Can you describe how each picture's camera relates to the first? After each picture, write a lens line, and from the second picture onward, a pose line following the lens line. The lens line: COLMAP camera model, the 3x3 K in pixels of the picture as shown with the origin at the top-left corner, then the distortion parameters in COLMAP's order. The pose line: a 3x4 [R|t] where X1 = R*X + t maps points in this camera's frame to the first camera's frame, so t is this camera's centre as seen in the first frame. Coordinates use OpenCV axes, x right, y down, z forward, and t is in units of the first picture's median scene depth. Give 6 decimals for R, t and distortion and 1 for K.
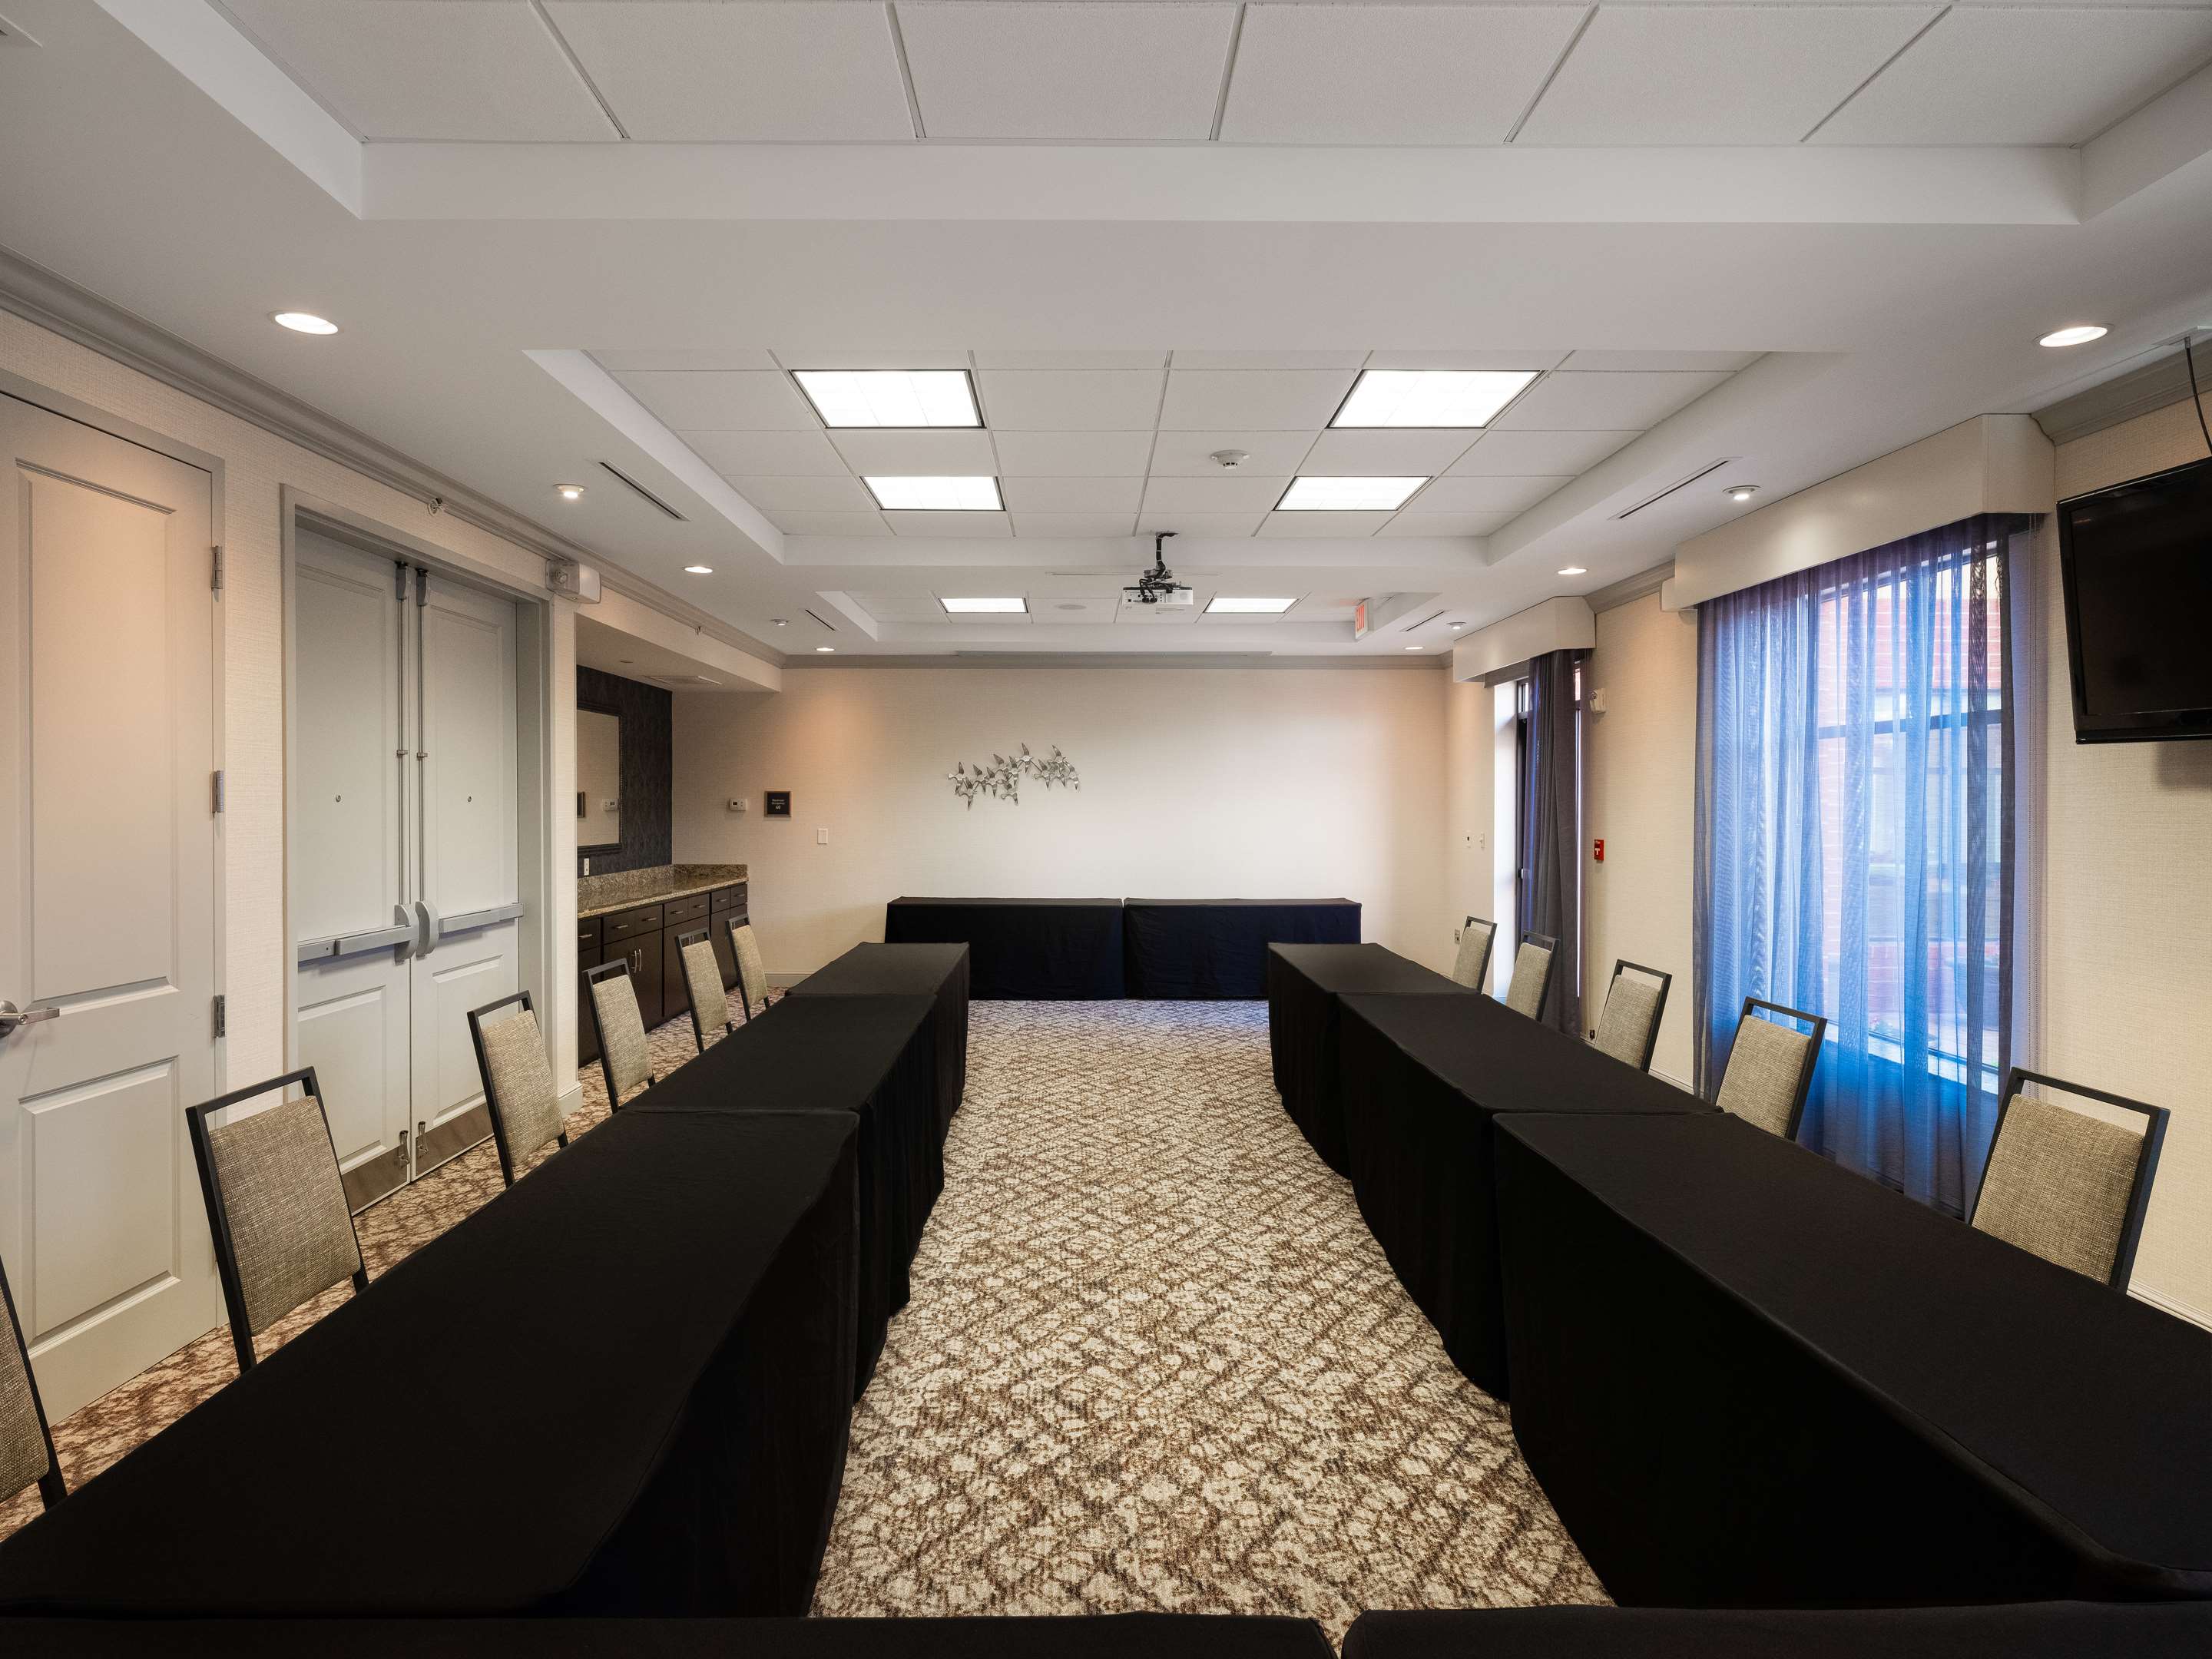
lens RADIAL K [[1207.9, 0, 1110.4], [0, 1207.9, 788.8], [0, 0, 1]] dist [0.024448, -0.015133]
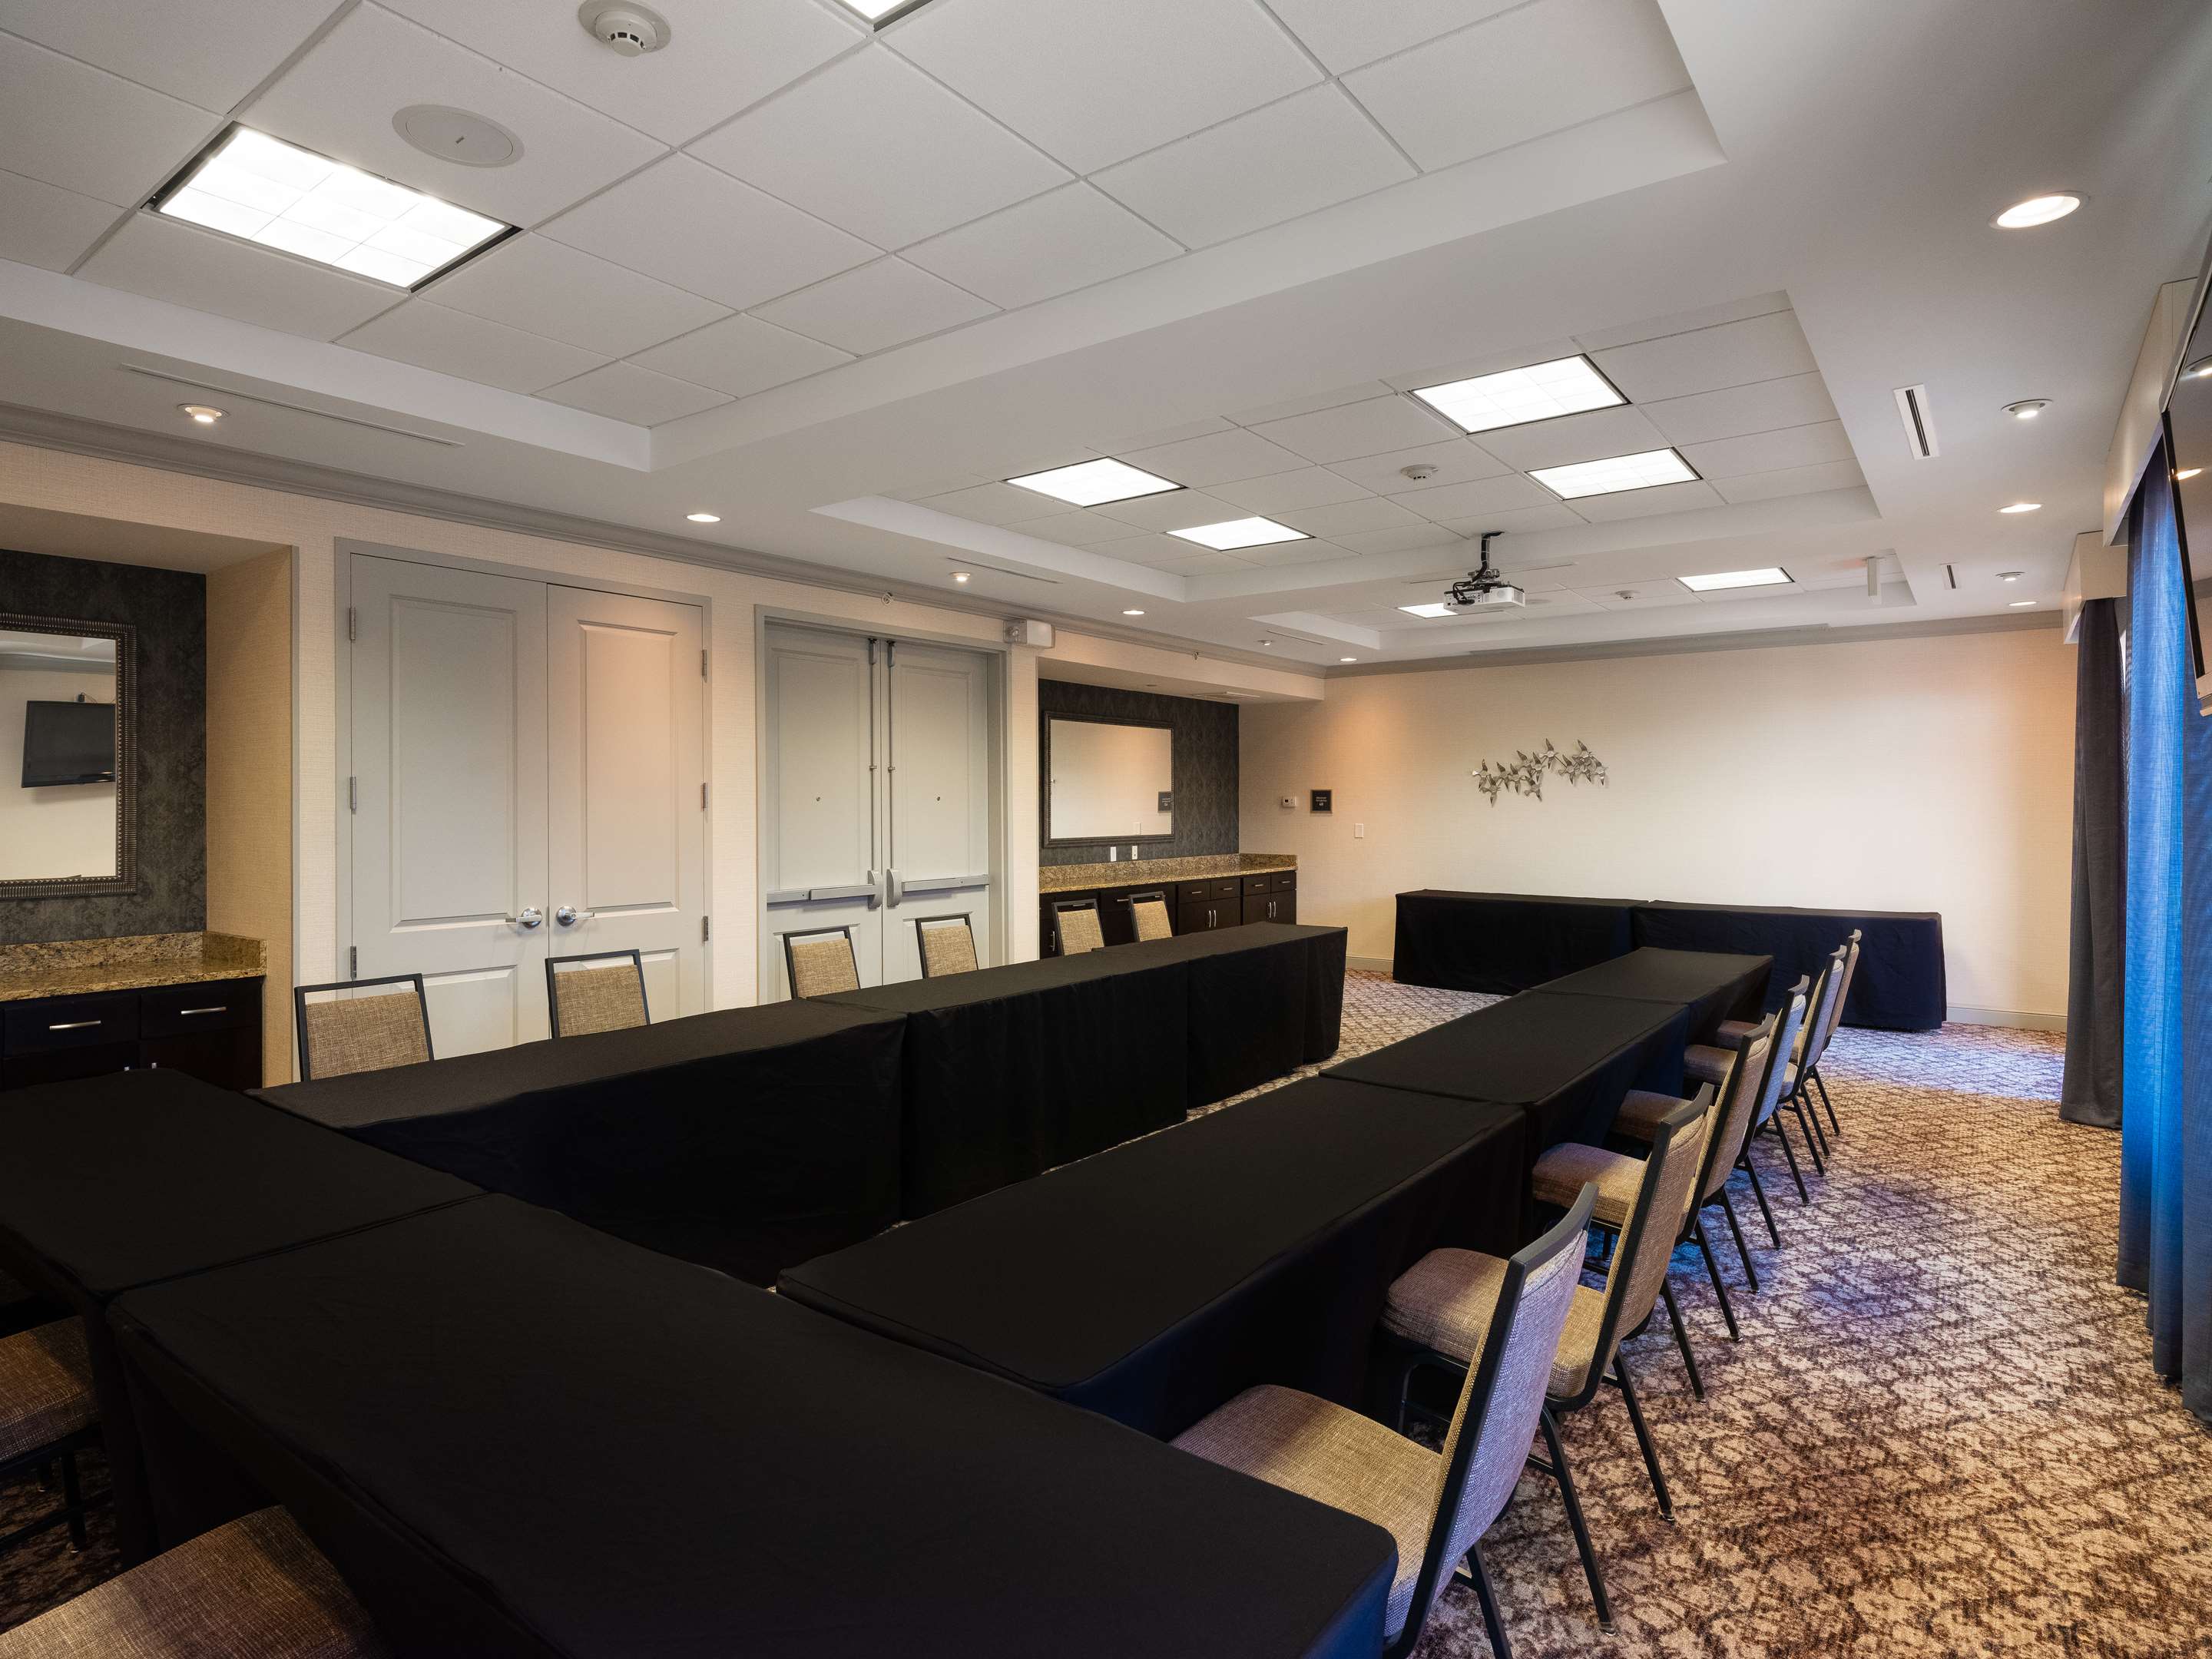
lens RADIAL K [[1207.9, 0, 1110.4], [0, 1207.9, 788.8], [0, 0, 1]] dist [0.024448, -0.015133]
pose [[0.805111, -0.009905, -0.593041, 0.226251], [0.011040, 0.999938, -0.001714, 0.000783], [0.593021, -0.005167, 0.805170, -0.005443]]
